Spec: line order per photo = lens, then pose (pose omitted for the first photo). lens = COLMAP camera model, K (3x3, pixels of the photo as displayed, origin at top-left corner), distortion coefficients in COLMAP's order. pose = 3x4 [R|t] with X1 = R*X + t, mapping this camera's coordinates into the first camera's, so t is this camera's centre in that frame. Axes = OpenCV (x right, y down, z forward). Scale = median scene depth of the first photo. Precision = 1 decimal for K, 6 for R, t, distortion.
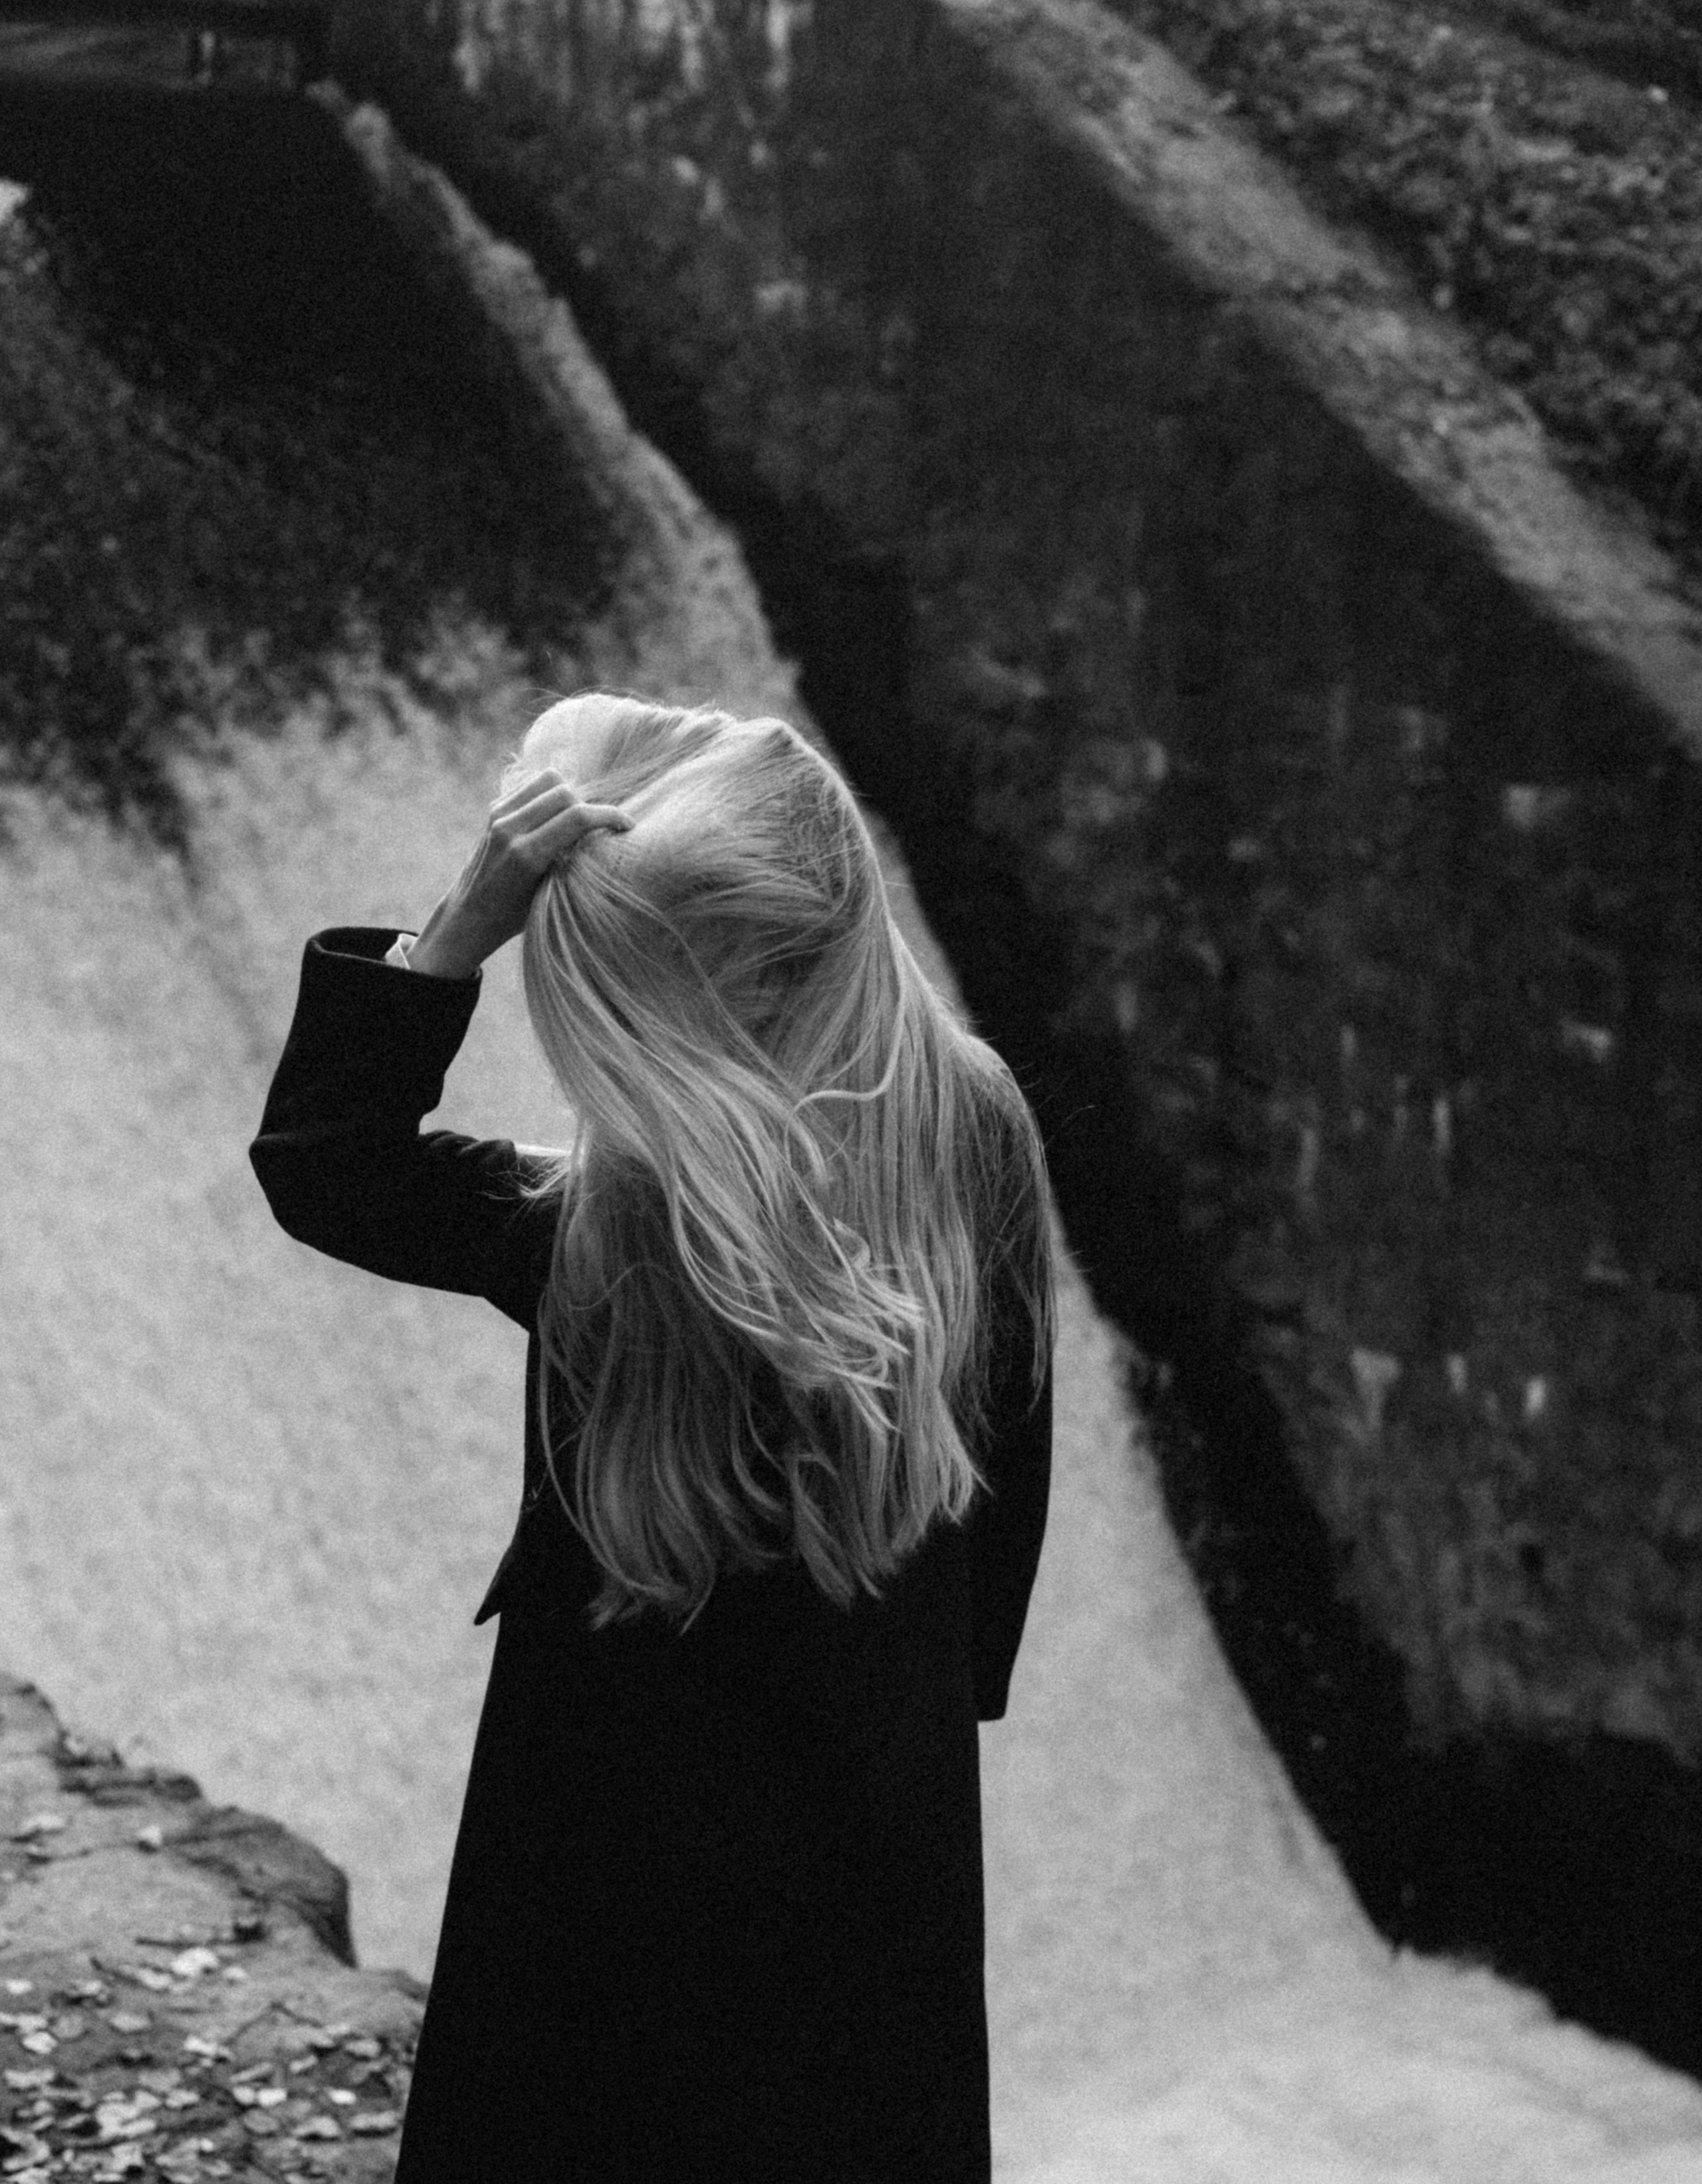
lens RADIAL K [[3567.8, 0, 829.7], [0, 3567.8, 1299.4], [0, 0, 1]] dist [0.015066, 0.000000]
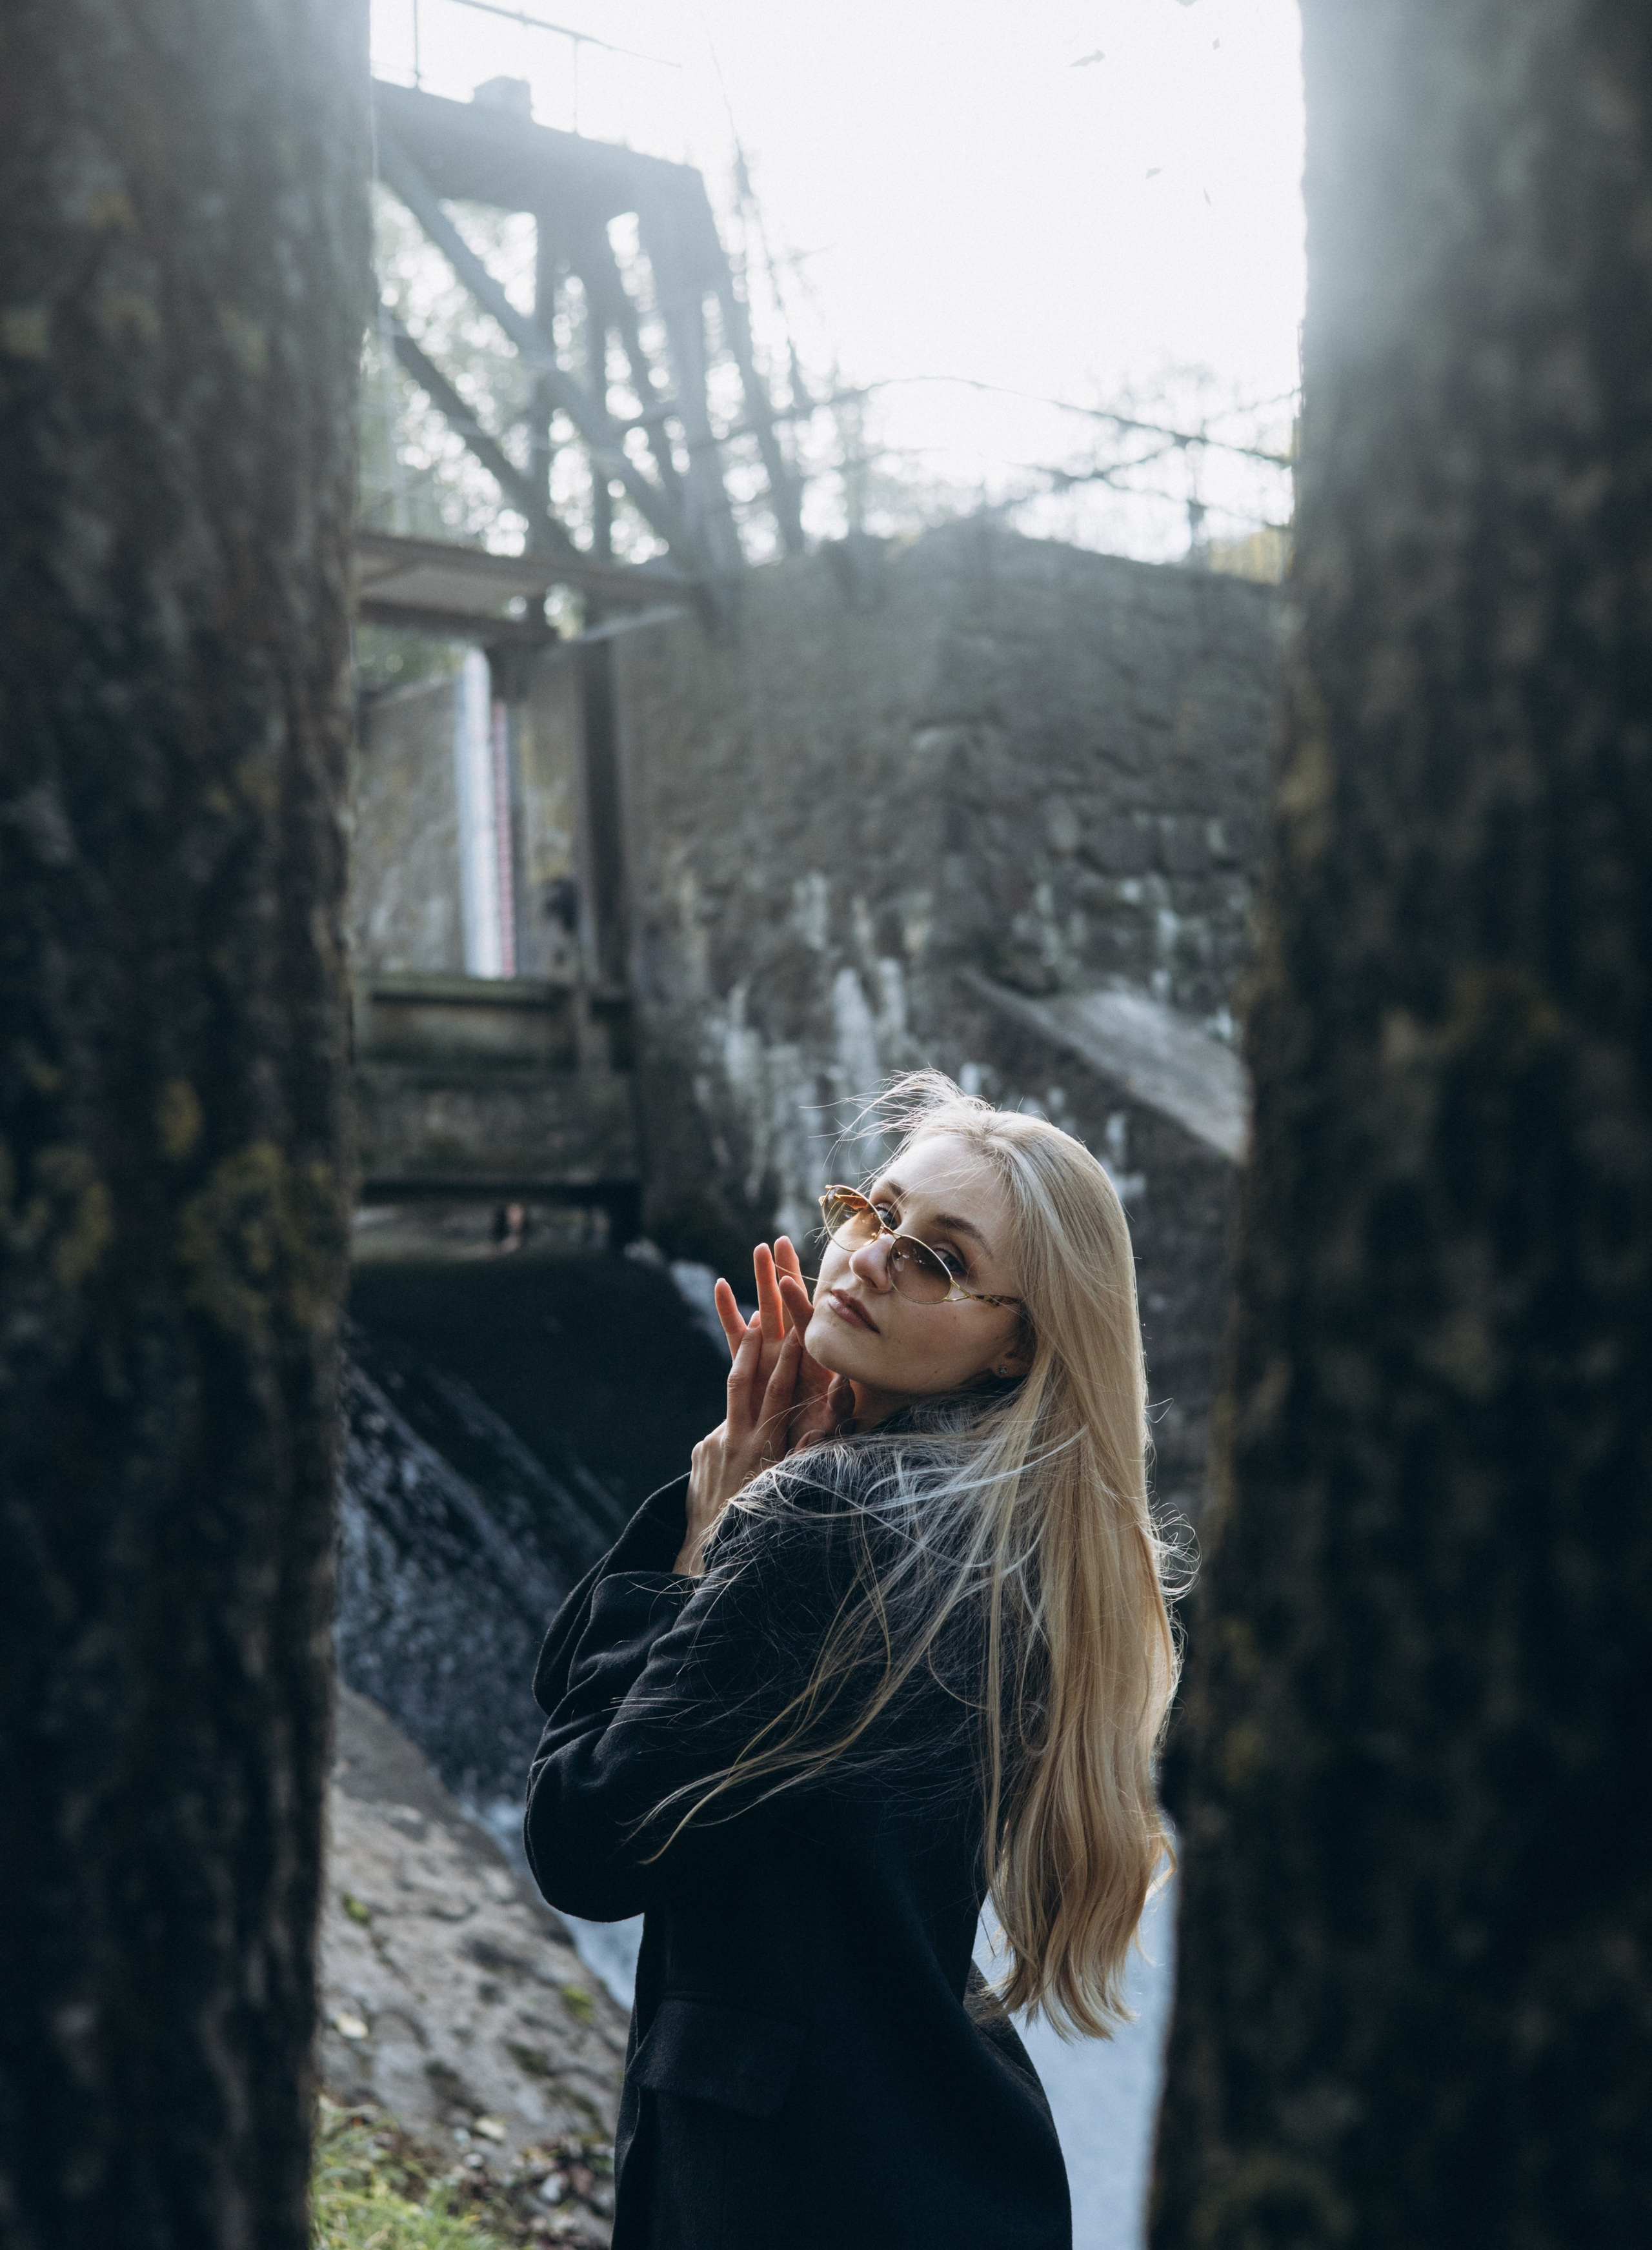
lens RADIAL K [[3508.1, 0, 832.2], [0, 3508.1, 1245.0], [0, 0, 1]] dist [-0.003517, 0.000000]
pose [[0.995999, -0.044920, 0.077255, -0.215158], [0.065172, 0.956608, -0.283998, -0.020544], [-0.061145, 0.287896, 0.955708, -0.104139]]
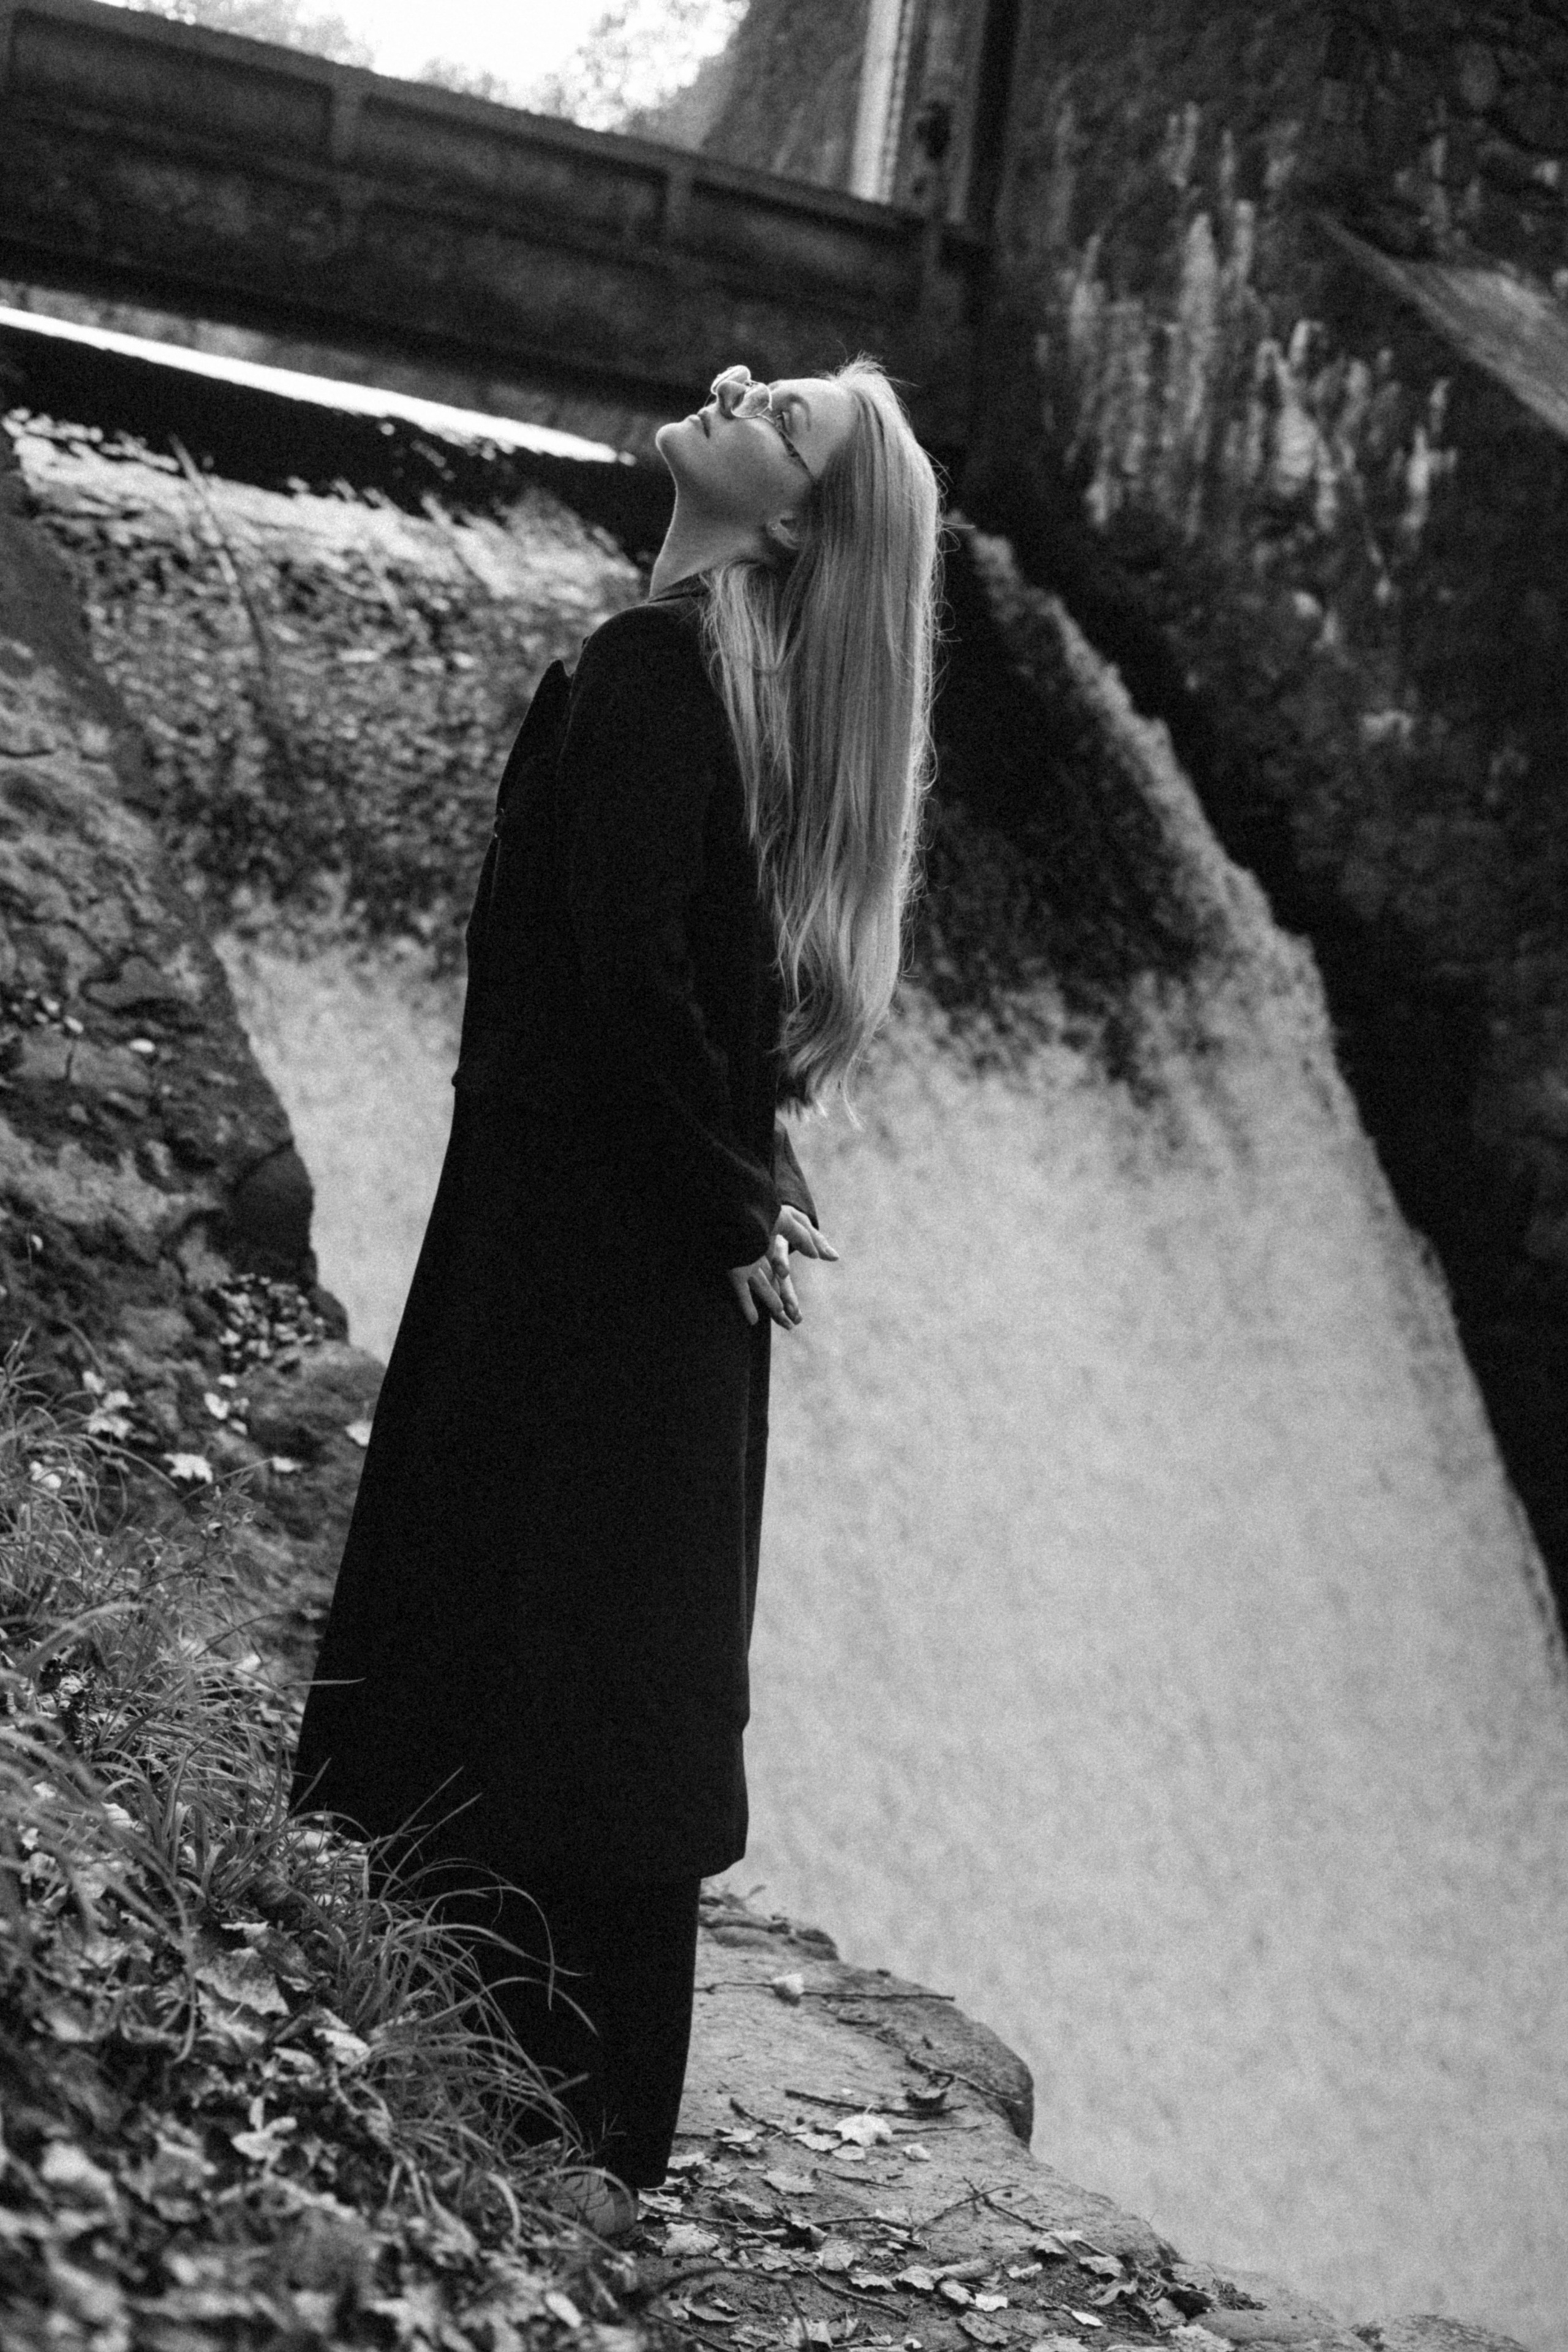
lens RADIAL K [[3296.5, 0, 786.0], [0, 3296.5, 1172.7], [0, 0, 1]] dist [0.019143, 0.000000]
pose [[0.983099, 0.129816, -0.129088, -0.049564], [-0.152060, 0.971676, -0.180897, 0.044757], [0.101948, 0.197469, 0.974994, 0.099895]]
